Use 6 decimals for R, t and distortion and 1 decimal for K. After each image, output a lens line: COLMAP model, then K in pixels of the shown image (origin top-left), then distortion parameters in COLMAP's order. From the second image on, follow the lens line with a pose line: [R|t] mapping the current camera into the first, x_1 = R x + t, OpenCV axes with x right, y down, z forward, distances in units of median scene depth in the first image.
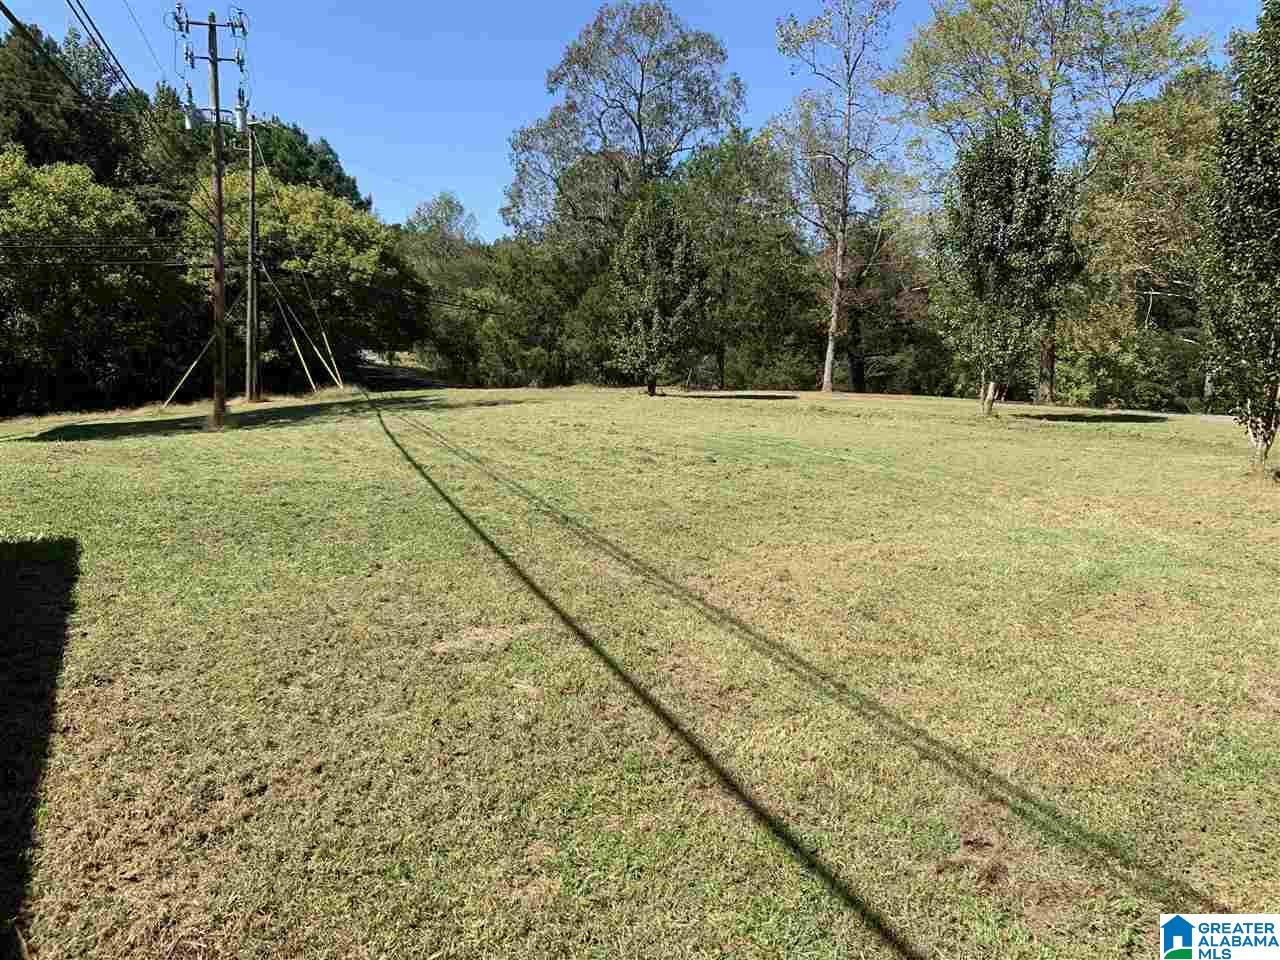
lens RADIAL K [[950.8, 0, 638.7], [0, 950.8, 479.4], [0, 0, 1]] dist [-0.013942, -0.005405]
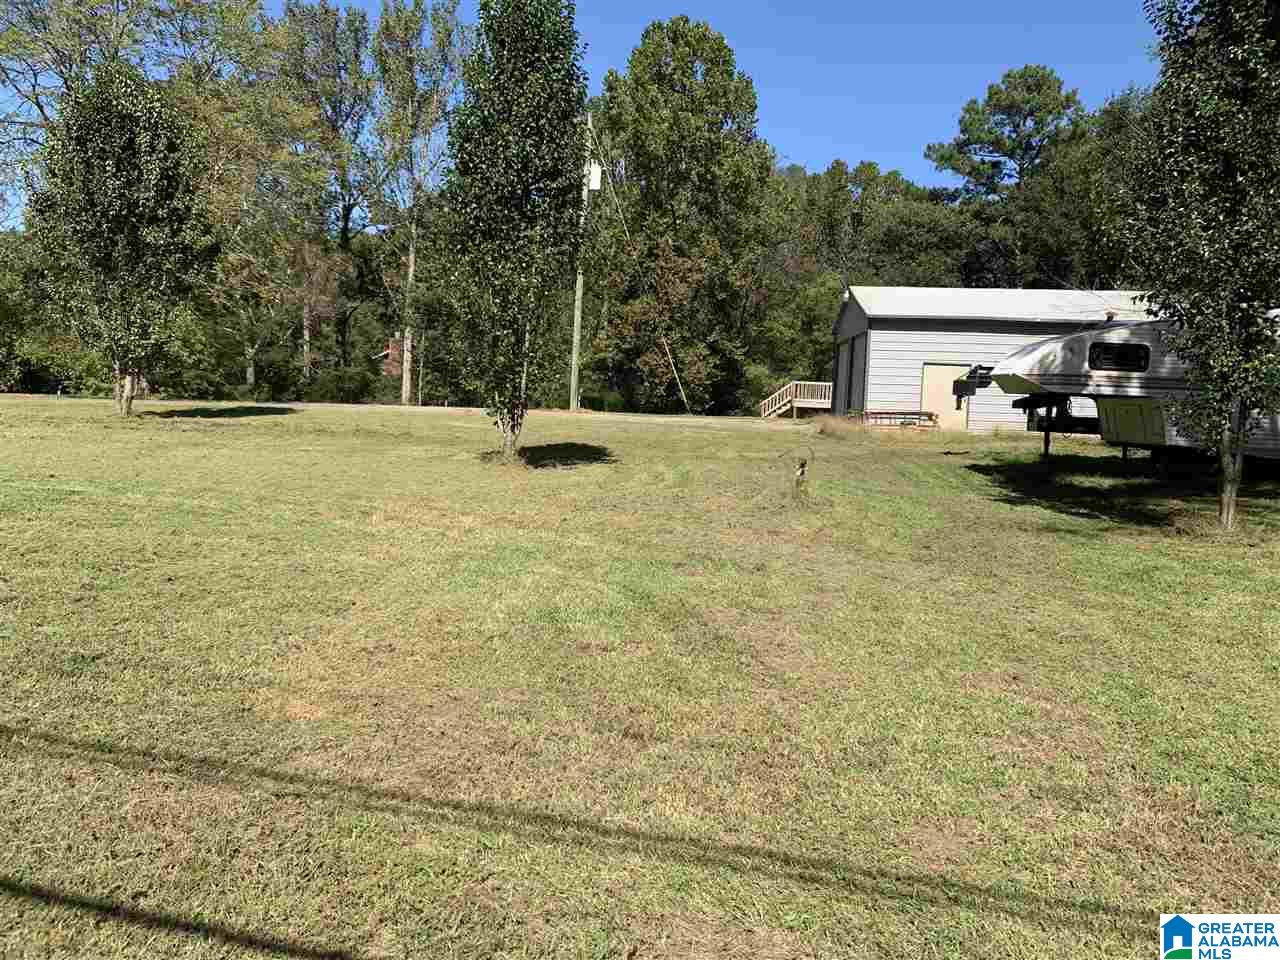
lens RADIAL K [[950.8, 0, 639.9], [0, 950.8, 481.1], [0, 0, 1]] dist [-0.013942, -0.005405]
pose [[0.547628, -0.108076, 0.829713, -0.098043], [0.094490, 0.993268, 0.067014, -0.023728], [-0.831369, 0.041701, 0.554153, 0.155797]]
